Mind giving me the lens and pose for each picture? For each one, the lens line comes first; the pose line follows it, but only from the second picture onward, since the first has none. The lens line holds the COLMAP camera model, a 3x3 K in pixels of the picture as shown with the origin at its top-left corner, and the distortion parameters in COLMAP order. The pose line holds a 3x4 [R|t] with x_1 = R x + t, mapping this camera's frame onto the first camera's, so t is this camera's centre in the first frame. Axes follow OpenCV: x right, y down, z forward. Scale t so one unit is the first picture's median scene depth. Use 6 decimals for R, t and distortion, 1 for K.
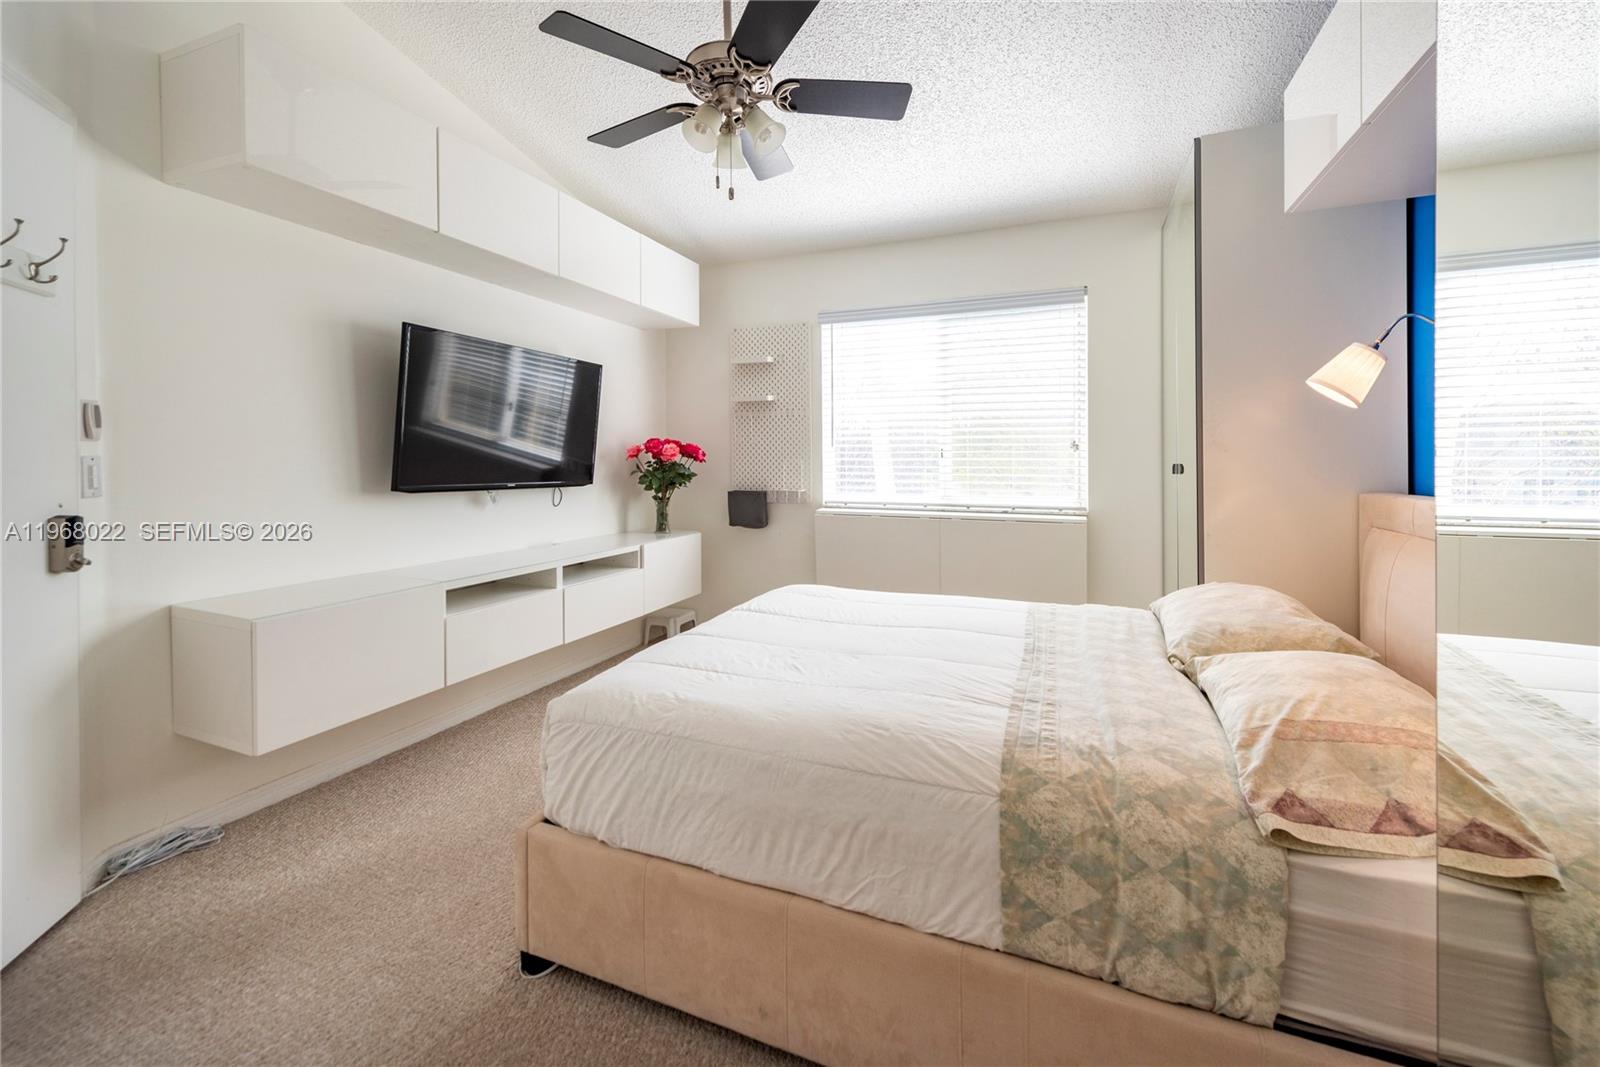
lens RADIAL K [[649.5, 0, 801.2], [0, 649.5, 531.9], [0, 0, 1]] dist [-0.000592, -0.000251]
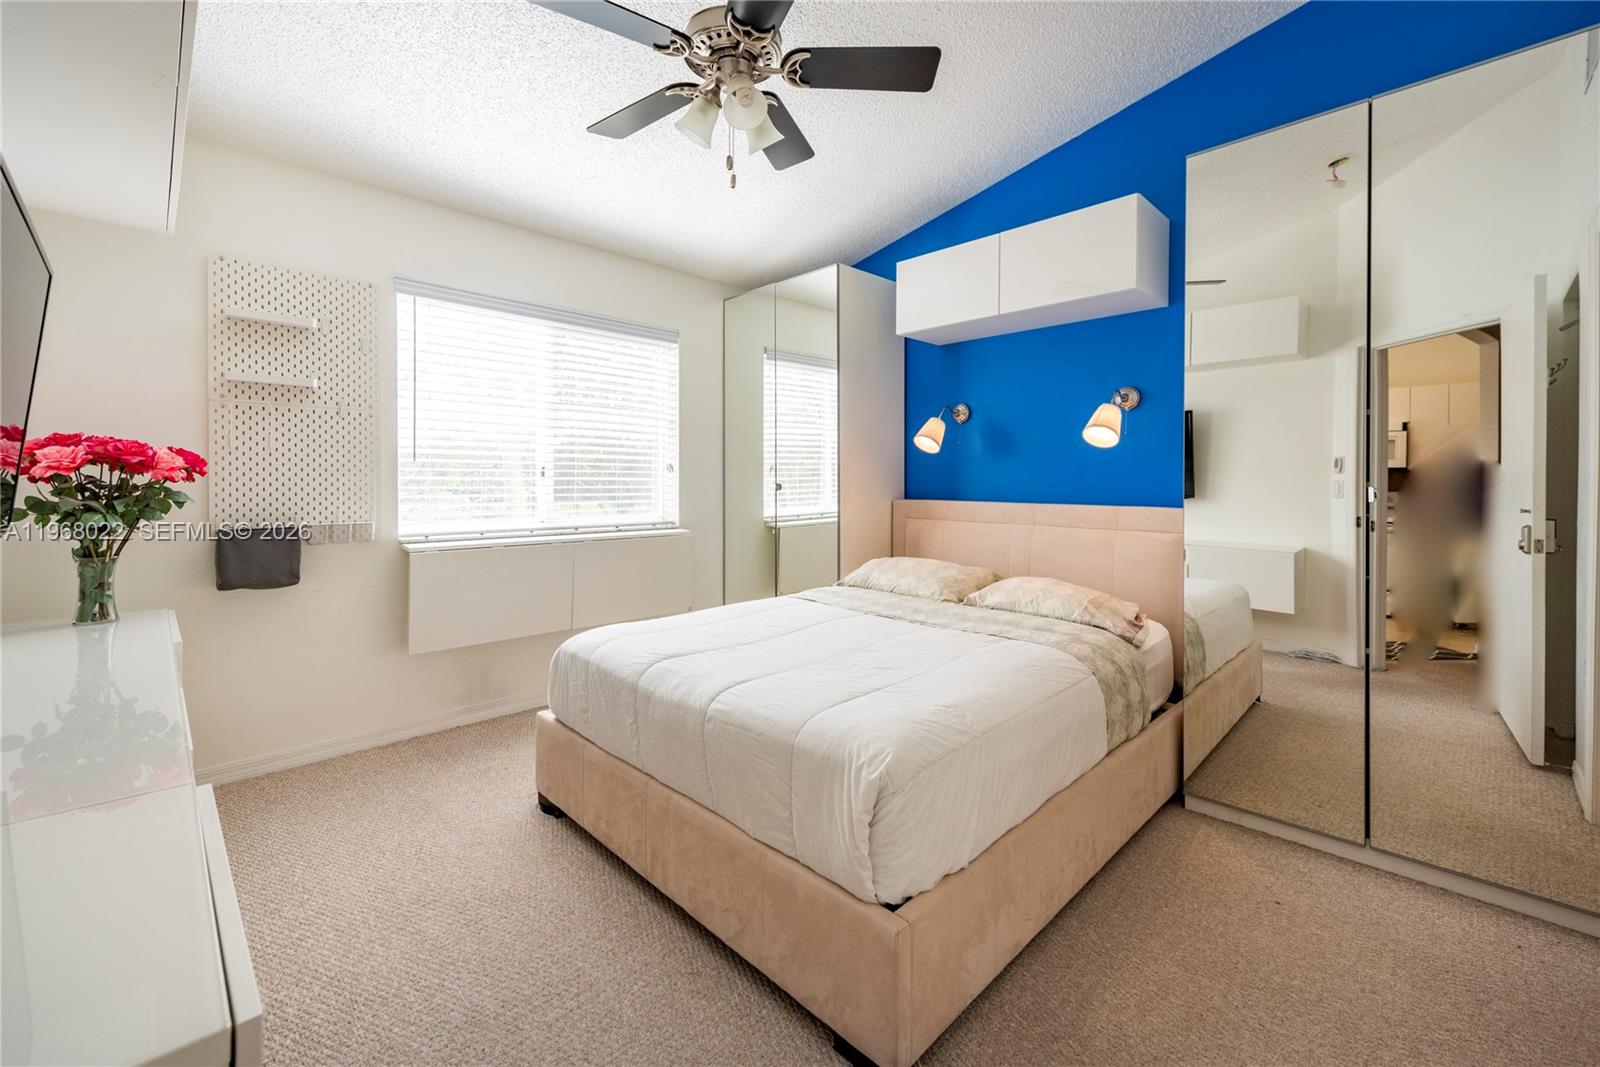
lens RADIAL K [[649.5, 0, 803.7], [0, 649.5, 534.5], [0, 0, 1]] dist [-0.000592, -0.000251]
pose [[0.376311, -0.071510, 0.923730, -0.490054], [0.100158, 0.994314, 0.036172, -0.030308], [-0.921064, 0.078907, 0.381333, 0.322527]]
